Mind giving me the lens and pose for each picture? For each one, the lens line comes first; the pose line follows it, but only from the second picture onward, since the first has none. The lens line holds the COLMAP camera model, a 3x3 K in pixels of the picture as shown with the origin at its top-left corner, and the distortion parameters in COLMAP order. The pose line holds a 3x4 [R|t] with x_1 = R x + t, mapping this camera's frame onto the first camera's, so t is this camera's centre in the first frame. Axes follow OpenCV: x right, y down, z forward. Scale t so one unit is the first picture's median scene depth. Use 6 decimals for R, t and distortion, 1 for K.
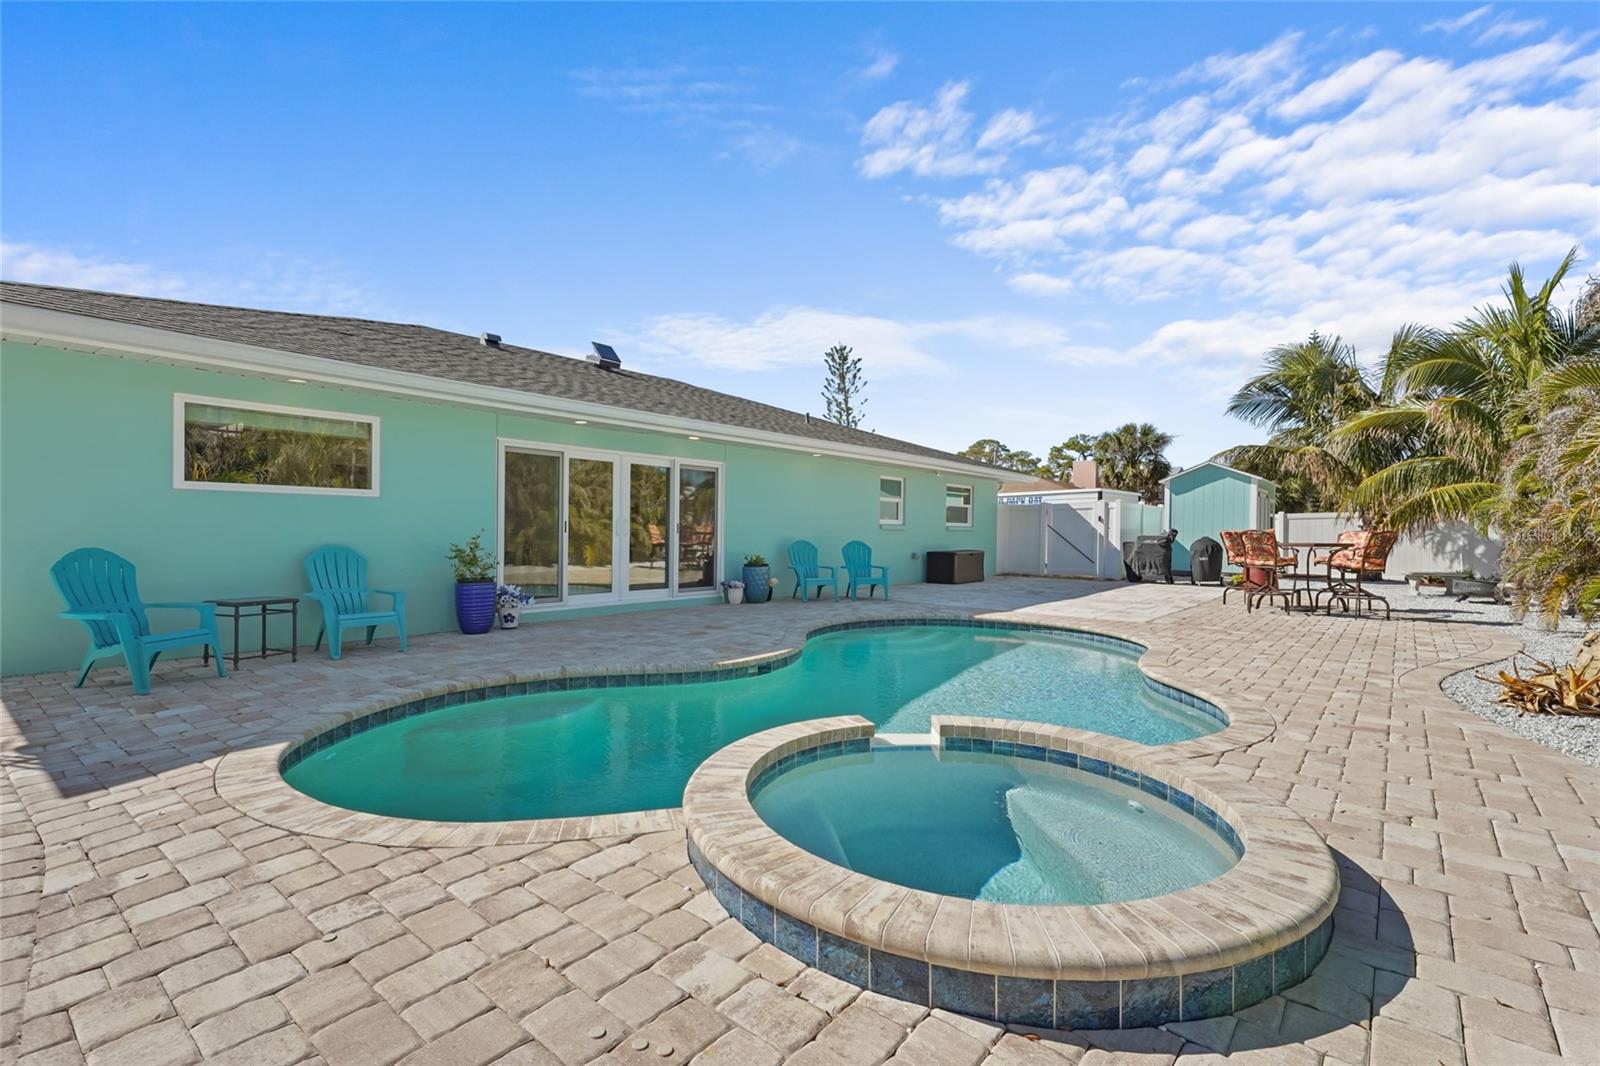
lens RADIAL K [[734.9, 0, 805.3], [0, 734.9, 560.2], [0, 0, 1]] dist [-0.000438, 0.000129]
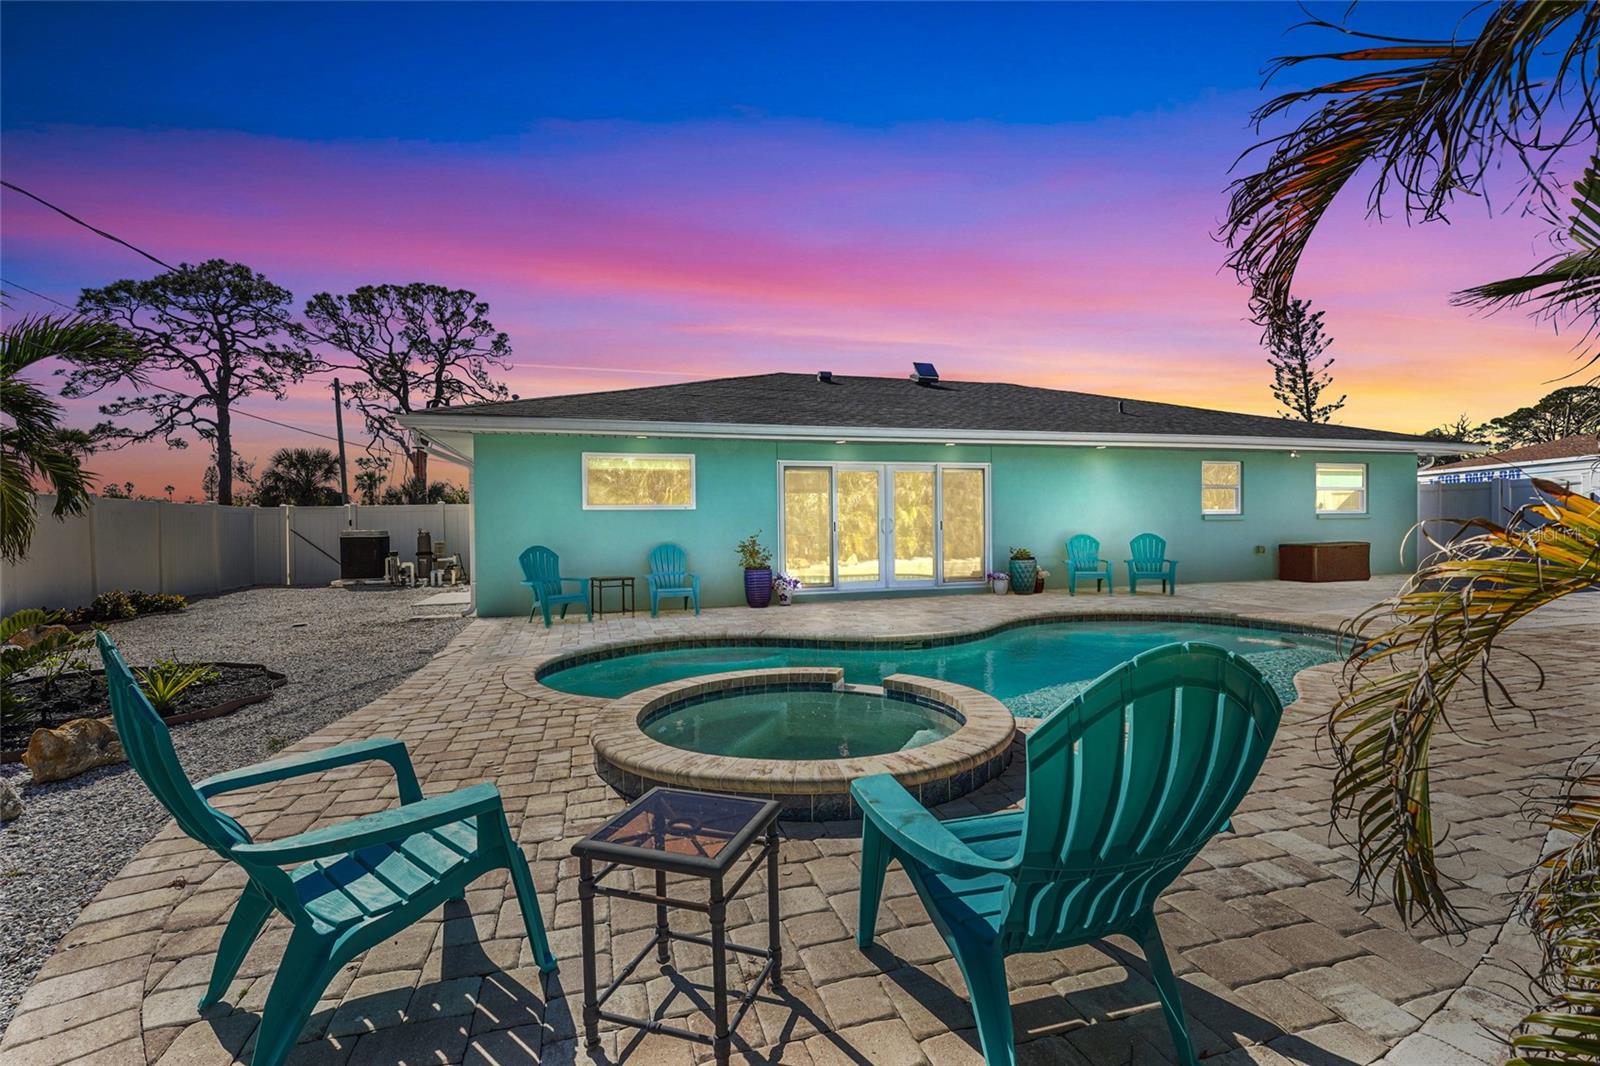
lens RADIAL K [[734.9, 0, 805.3], [0, 734.9, 560.2], [0, 0, 1]] dist [-0.000438, 0.000129]
pose [[0.822887, 0.002862, -0.568198, 0.278128], [-0.000260, 0.999989, 0.004661, 0.004838], [0.568205, -0.003687, 0.822879, -0.042897]]
